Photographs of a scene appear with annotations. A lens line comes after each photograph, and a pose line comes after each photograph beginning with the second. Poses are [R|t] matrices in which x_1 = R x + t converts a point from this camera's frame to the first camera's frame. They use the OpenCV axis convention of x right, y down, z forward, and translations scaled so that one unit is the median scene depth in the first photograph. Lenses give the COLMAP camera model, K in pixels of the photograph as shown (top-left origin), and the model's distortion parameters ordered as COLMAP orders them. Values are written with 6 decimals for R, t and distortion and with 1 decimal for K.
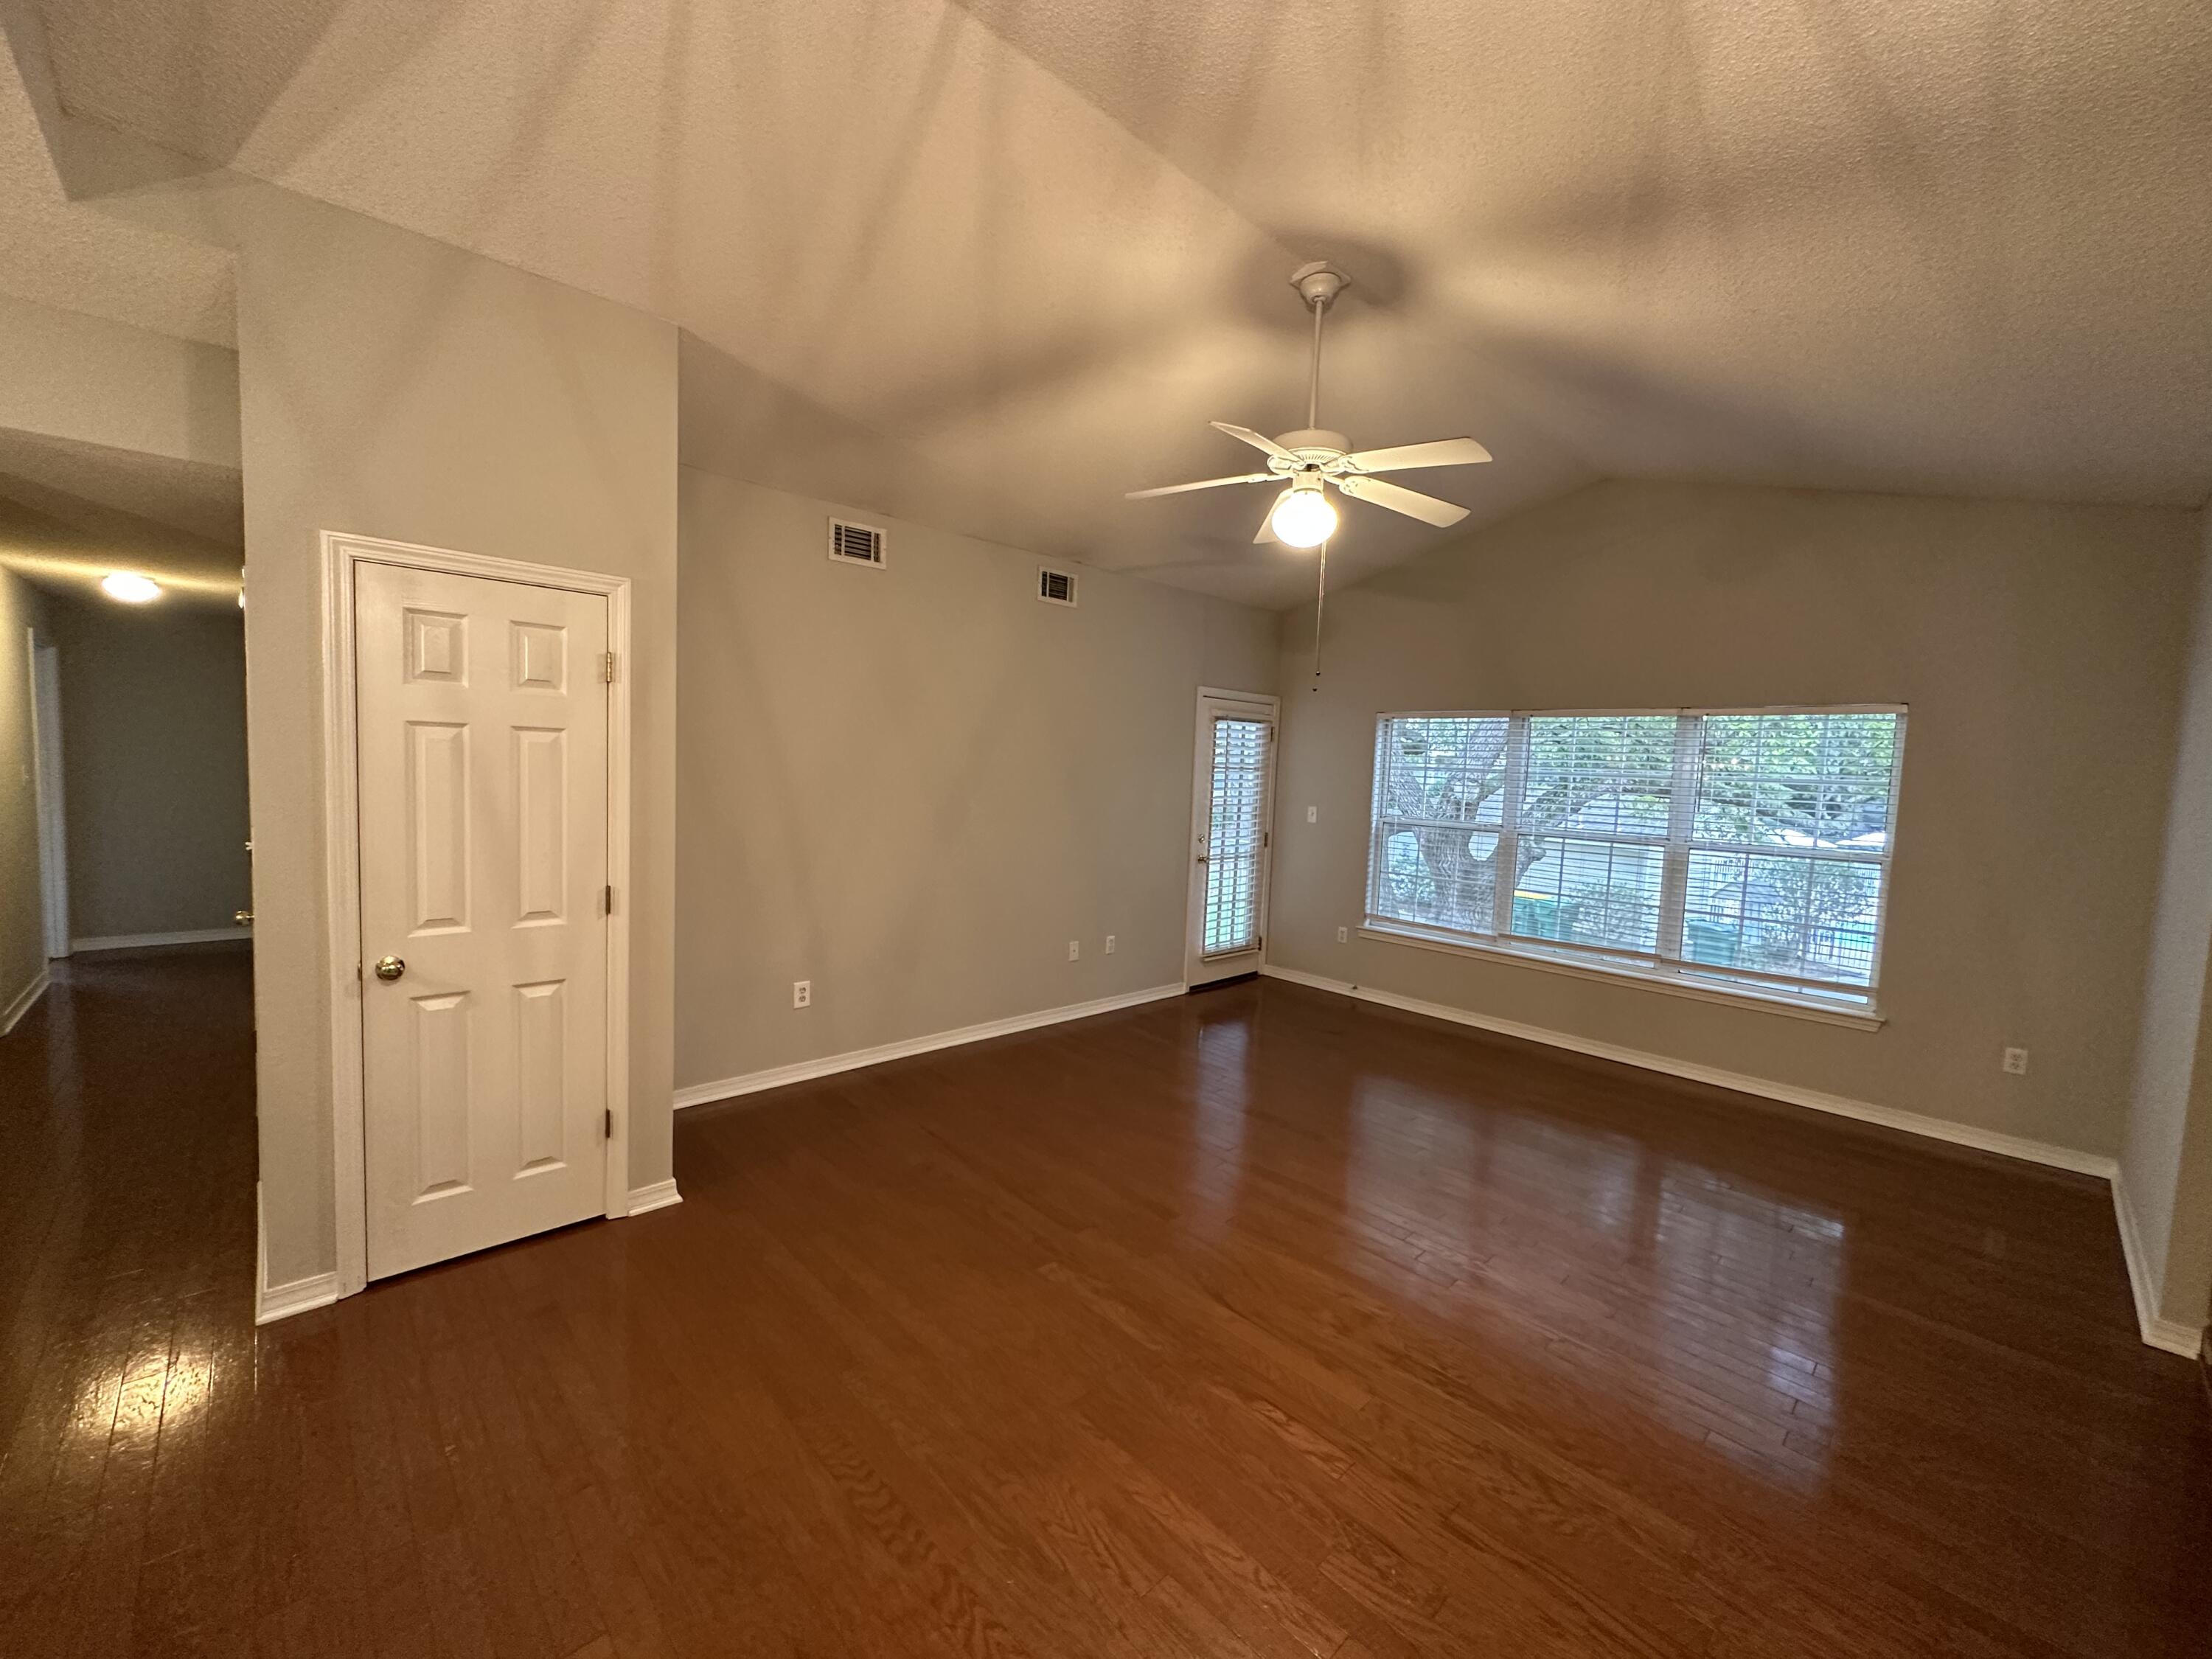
lens RADIAL K [[882.3, 0, 1105.1], [0, 882.3, 823.0], [0, 0, 1]] dist [-0.006914, 0.001629]
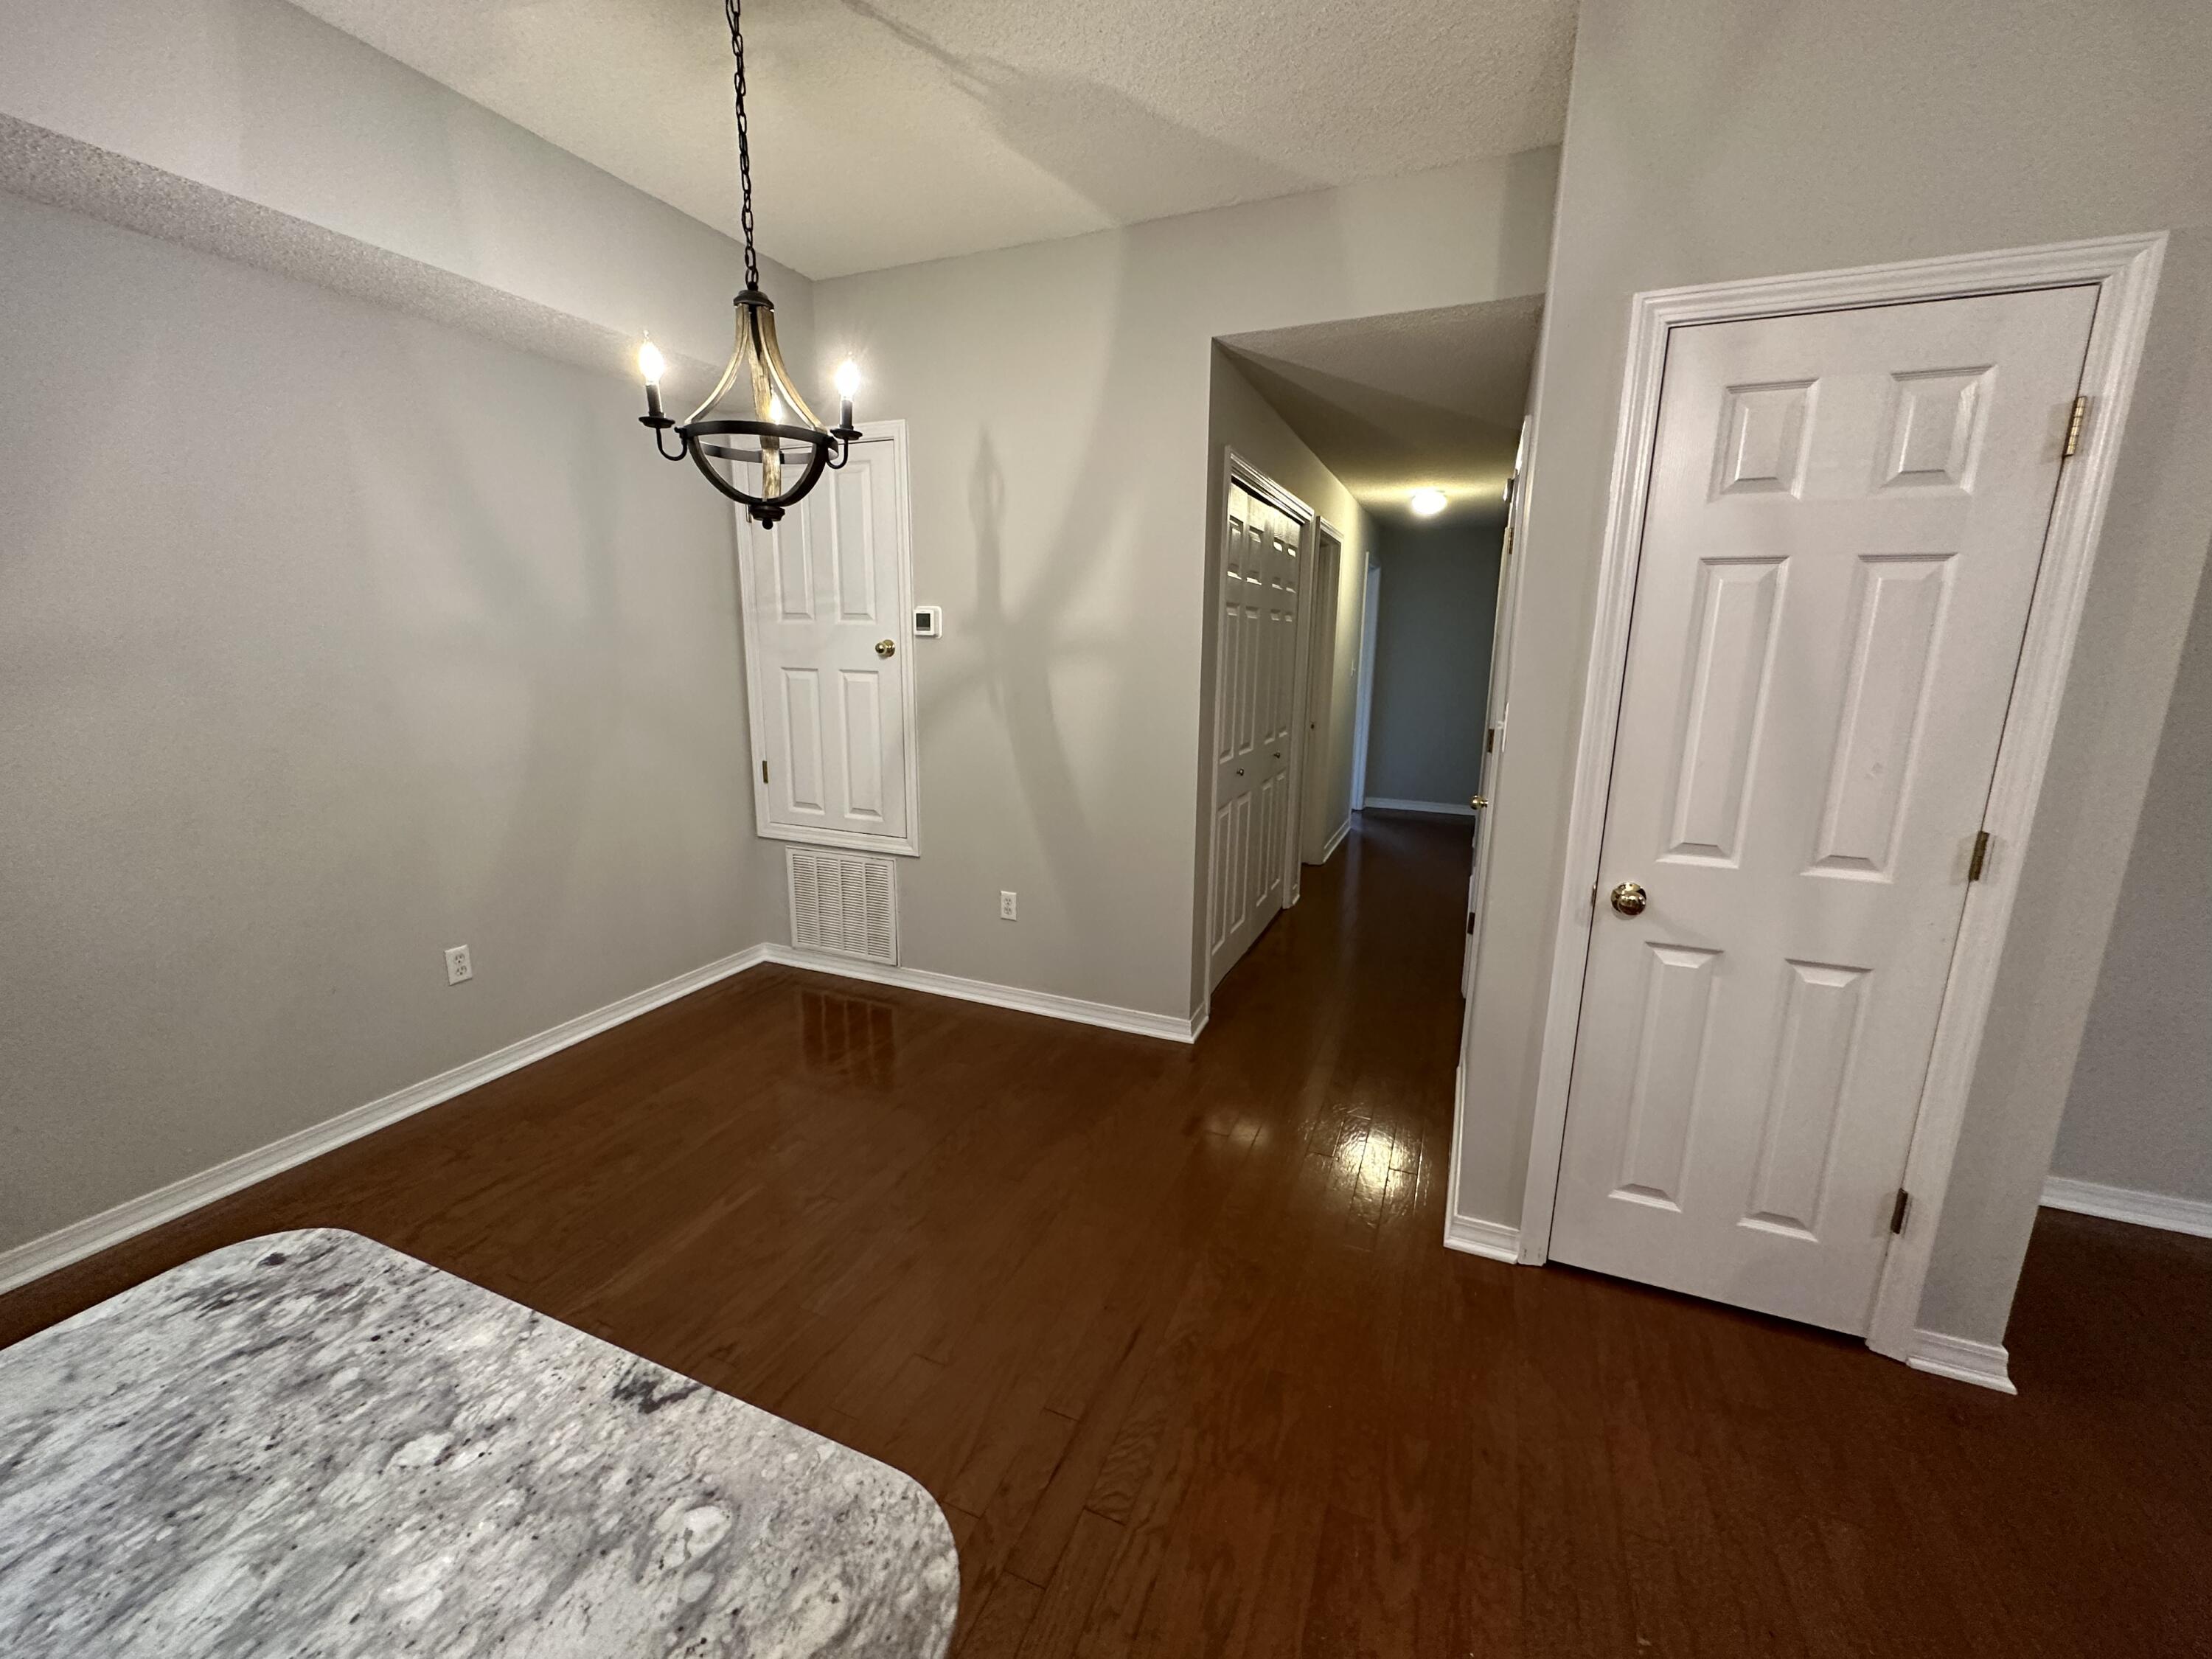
lens RADIAL K [[882.3, 0, 1110.2], [0, 882.3, 825.4], [0, 0, 1]] dist [-0.006914, 0.001629]
pose [[0.397826, 0.154539, -0.904352, -0.267277], [-0.058773, 0.987980, 0.142976, 0.017911], [0.915577, -0.003728, 0.402126, 0.242087]]
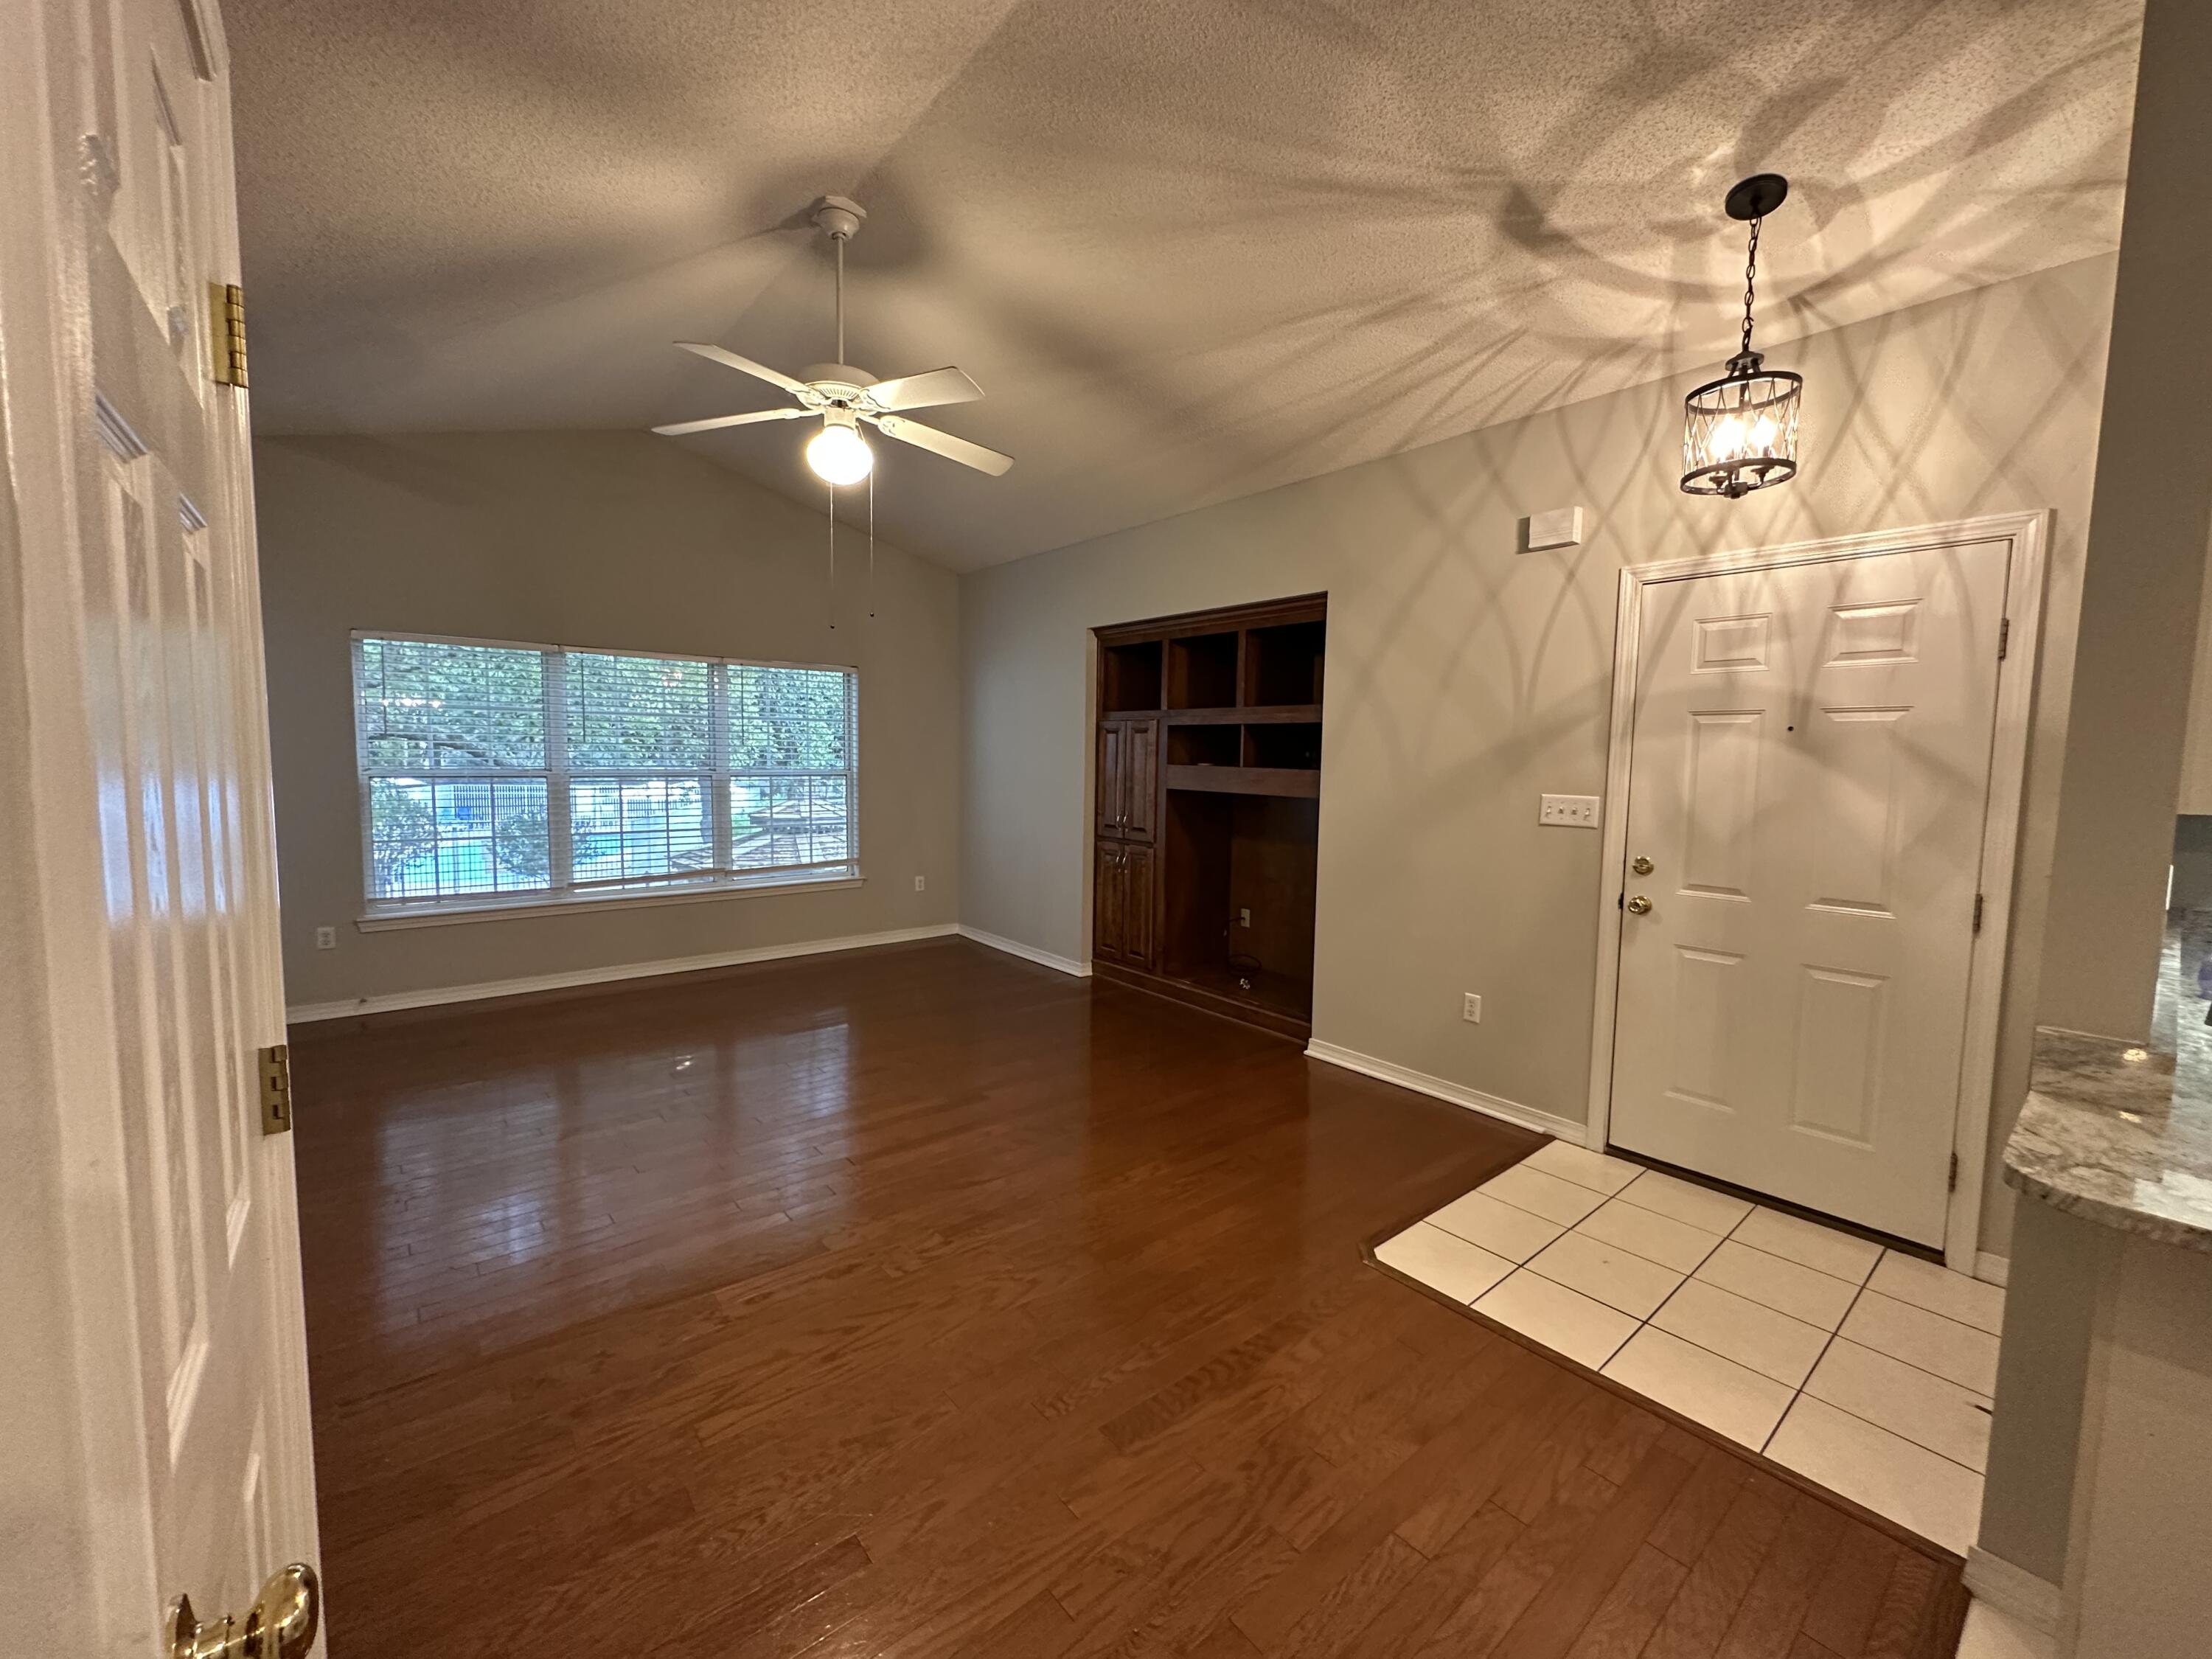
lens RADIAL K [[882.3, 0, 1103.5], [0, 882.3, 825.8], [0, 0, 1]] dist [-0.006914, 0.001629]
pose [[0.072143, -0.120798, 0.990052, -0.815787], [0.055010, 0.991610, 0.116980, -0.025548], [-0.995876, 0.046024, 0.078183, 0.651031]]
